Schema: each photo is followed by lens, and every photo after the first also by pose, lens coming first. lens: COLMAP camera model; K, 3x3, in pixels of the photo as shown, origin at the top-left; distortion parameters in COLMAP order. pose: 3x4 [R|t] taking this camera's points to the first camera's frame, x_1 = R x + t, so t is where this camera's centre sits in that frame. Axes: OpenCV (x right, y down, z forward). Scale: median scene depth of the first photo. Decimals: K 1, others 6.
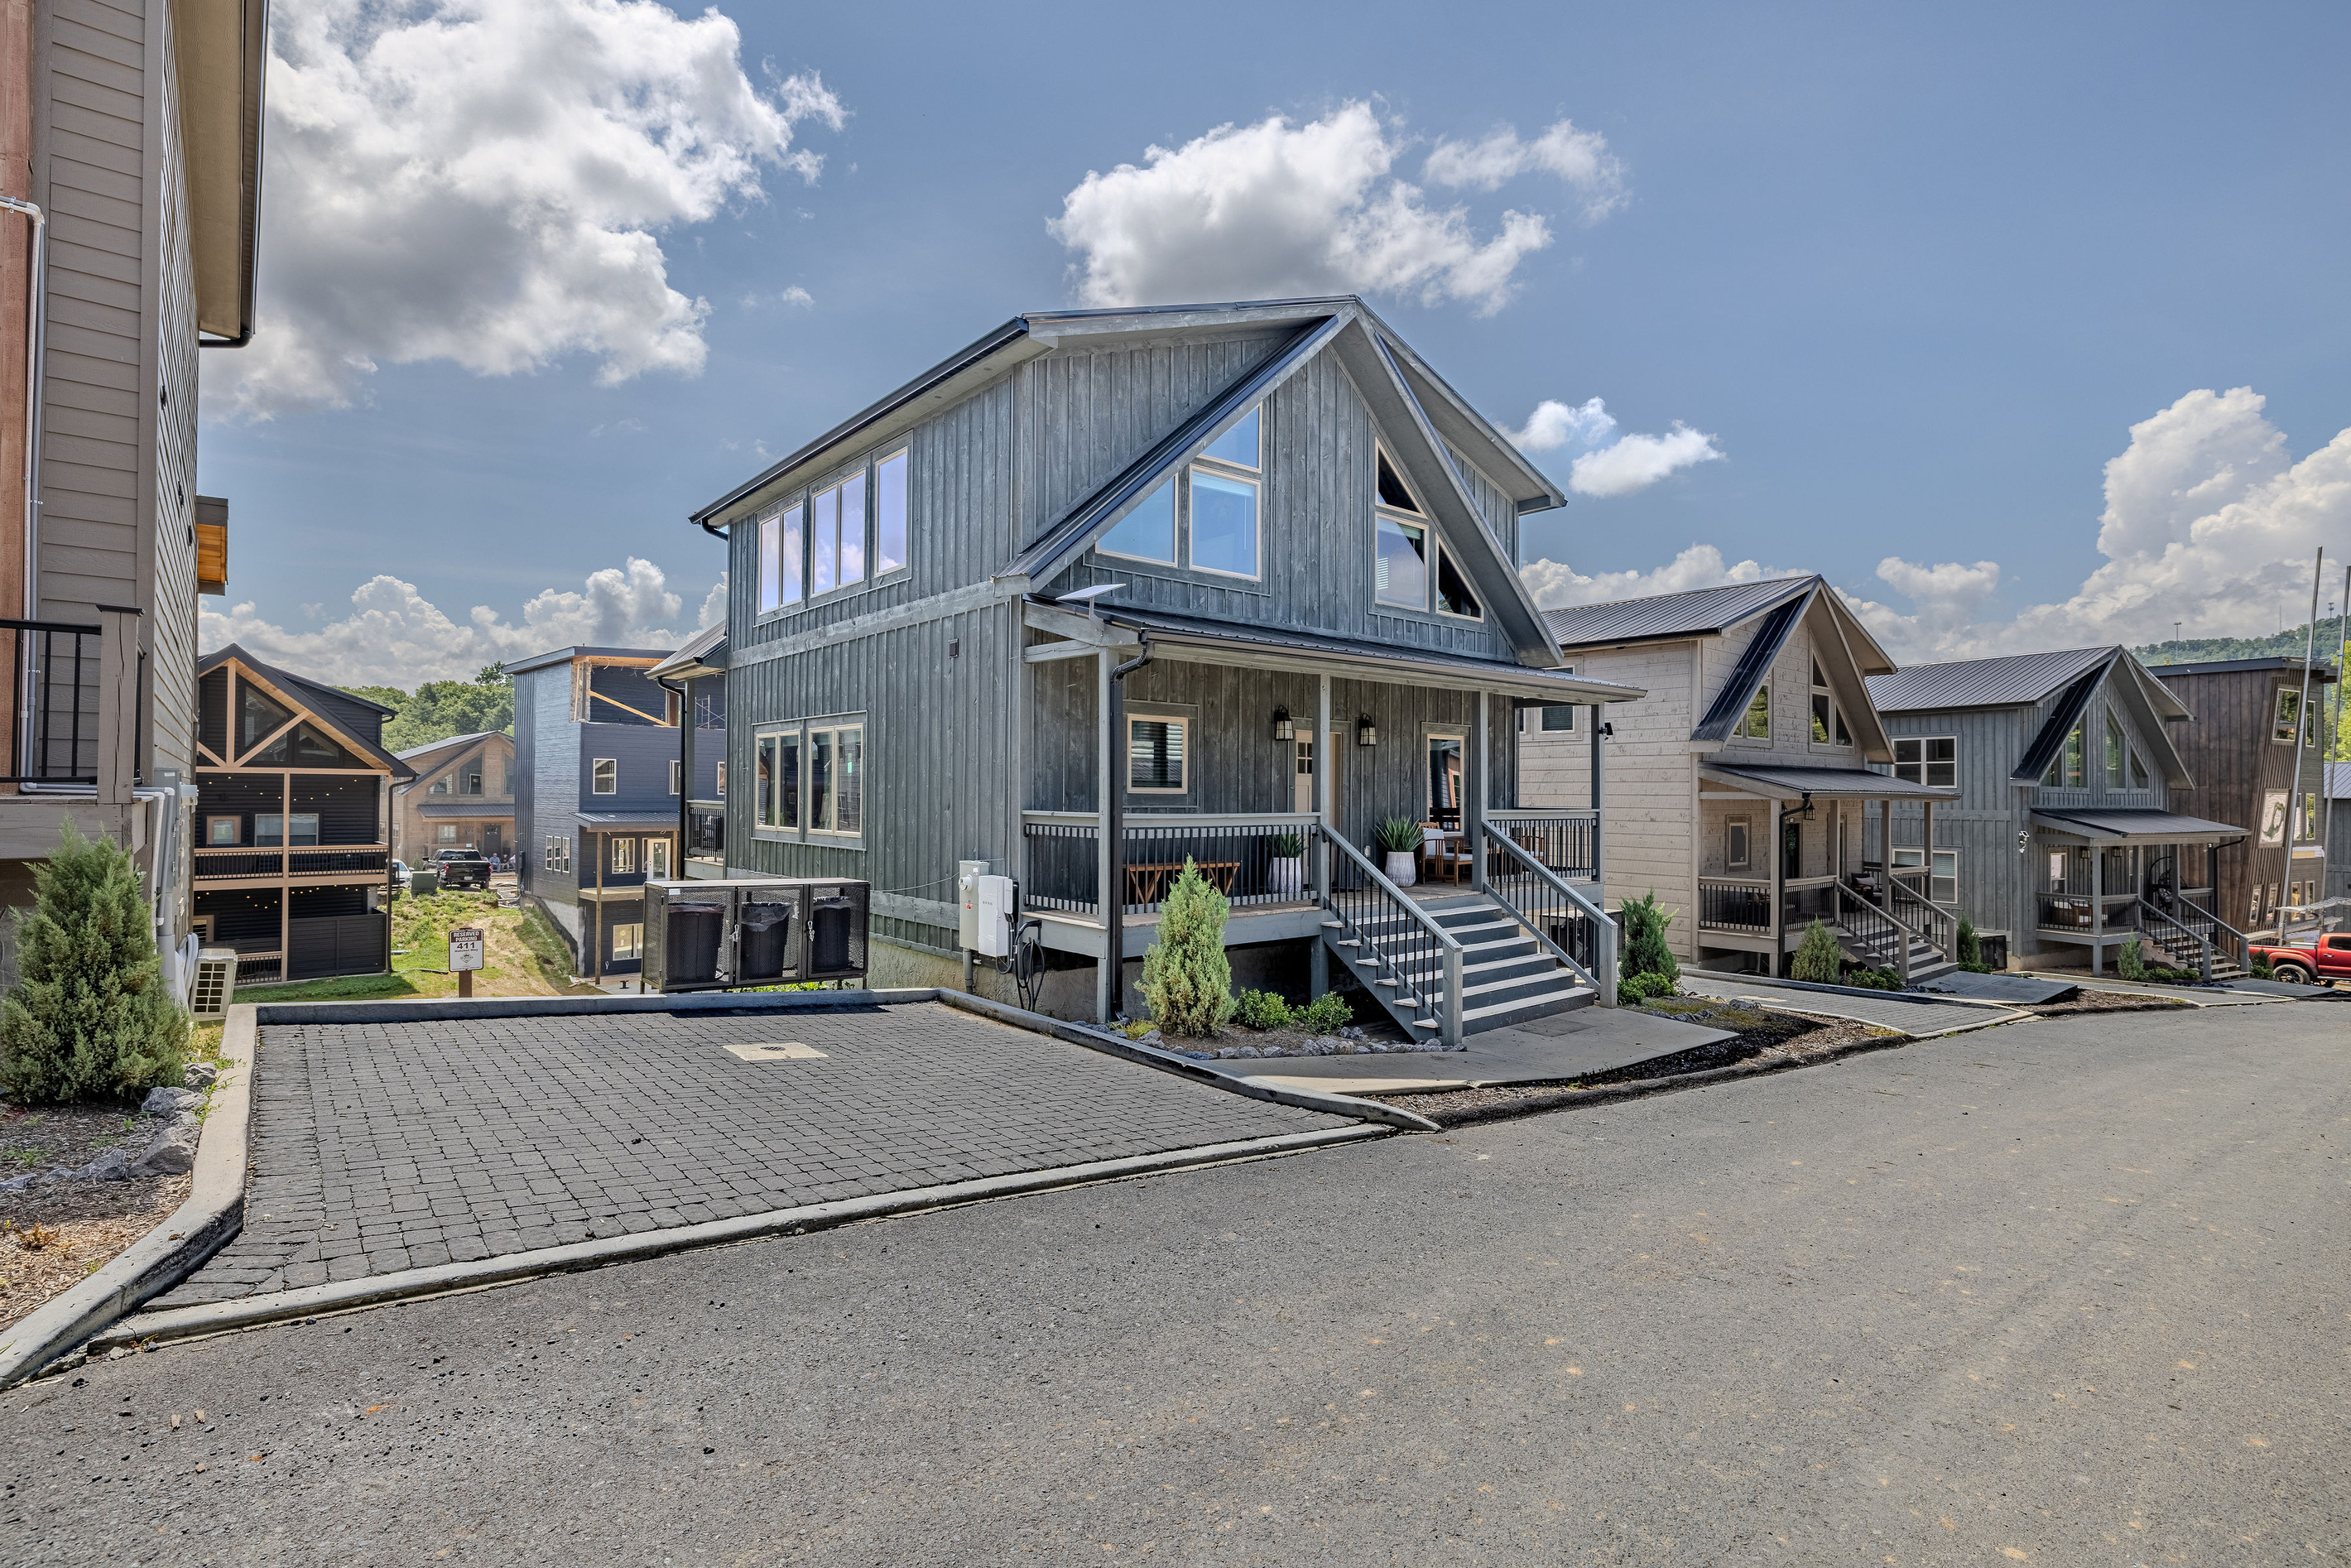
lens RADIAL K [[1108.4, 0, 1175.5], [0, 1108.4, 784.0], [0, 0, 1]] dist [-0.000526, -0.000352]
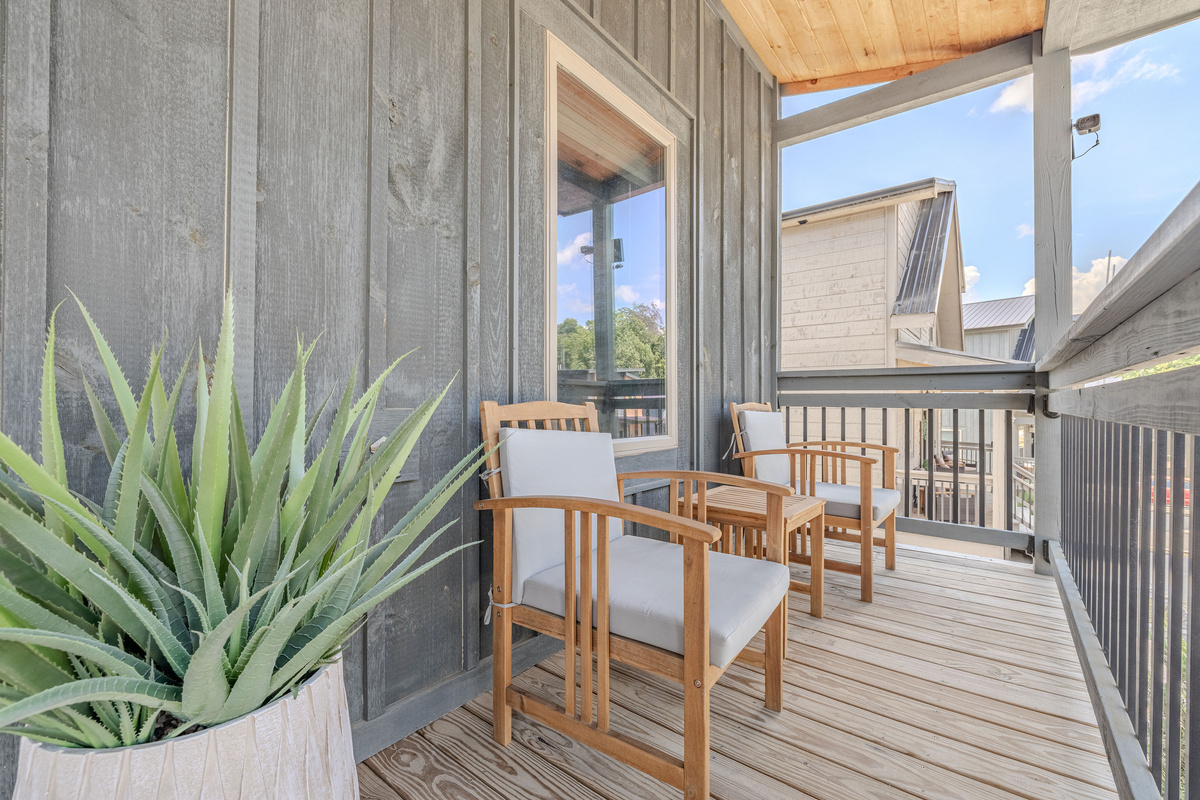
lens RADIAL K [[507.5, 0, 600.0], [0, 507.5, 400.0], [0, 0, 1]] dist [-0.000128, -0.000040]
pose [[0.979876, -0.001178, 0.199604, 0.235894], [-0.000748, 0.999954, 0.009572, 0.034856], [-0.199606, -0.009528, 0.979830, 0.970366]]
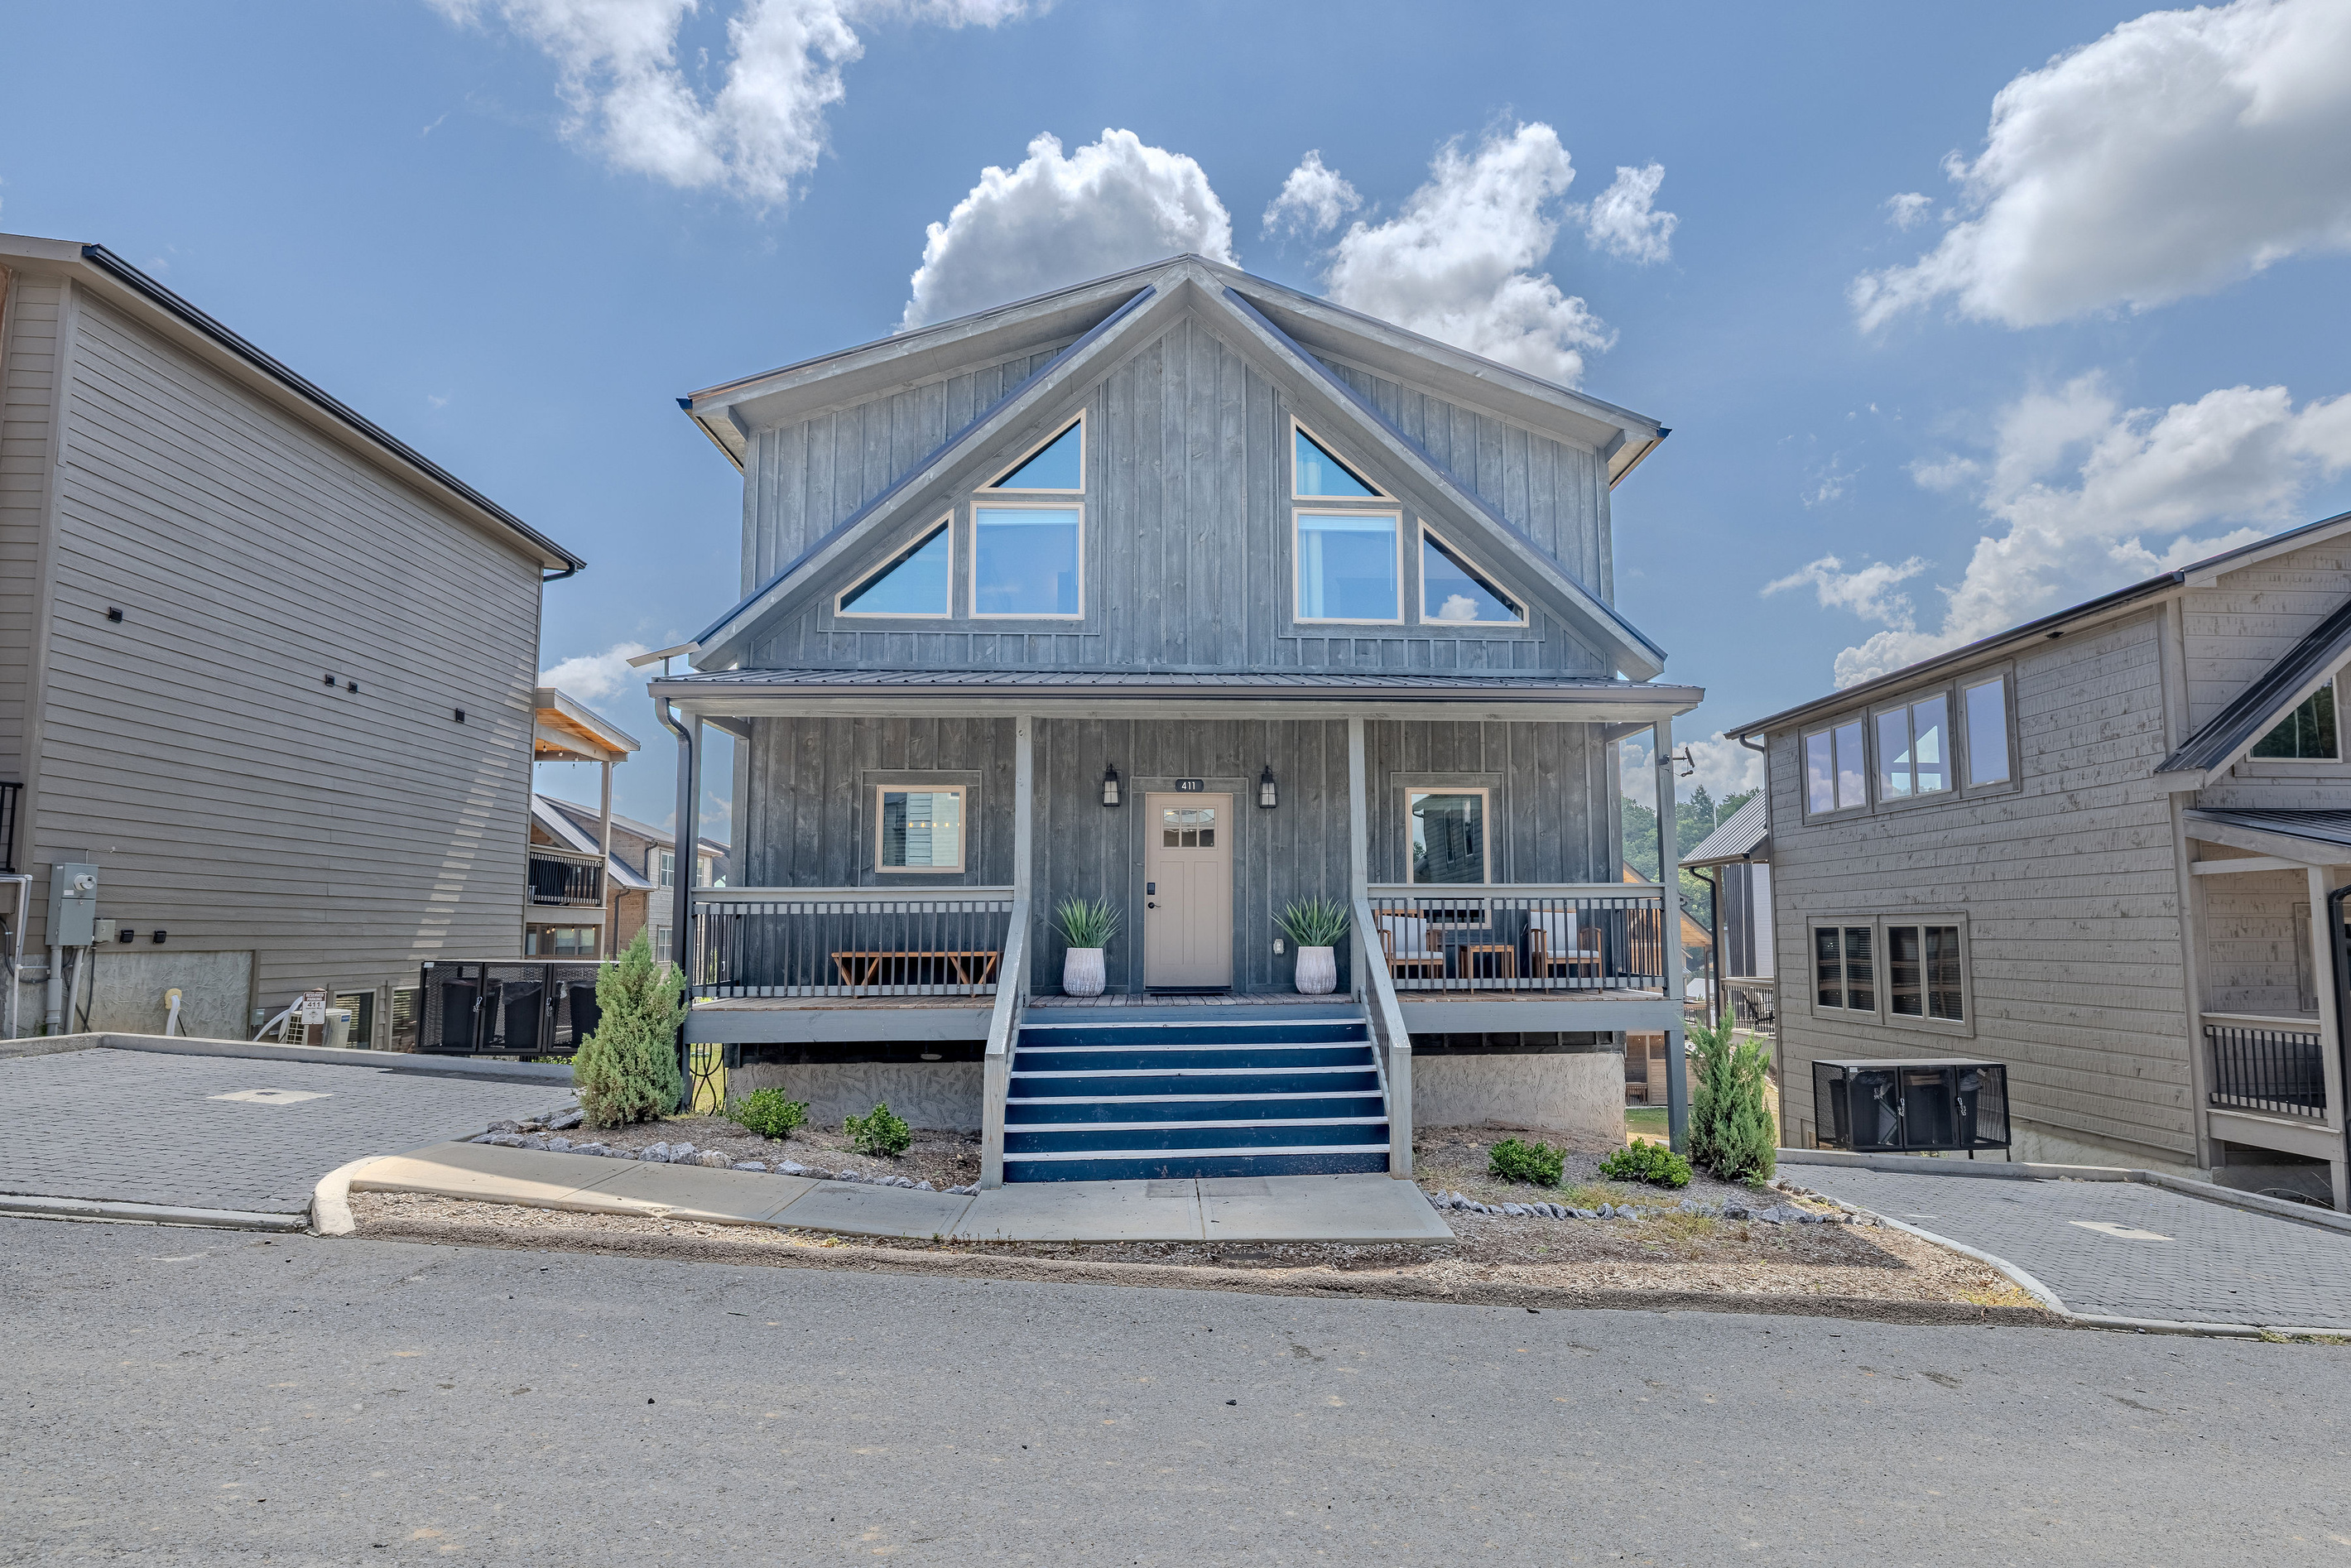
lens RADIAL K [[1175.8, 0, 1218.1], [0, 1175.8, 835.1], [0, 0, 1]] dist [-0.001176, 0.000285]
pose [[0.809788, -0.060255, -0.583621, 0.629953], [0.016250, 0.996634, -0.080349, 0.050306], [0.586498, 0.055582, 0.808041, 0.329224]]
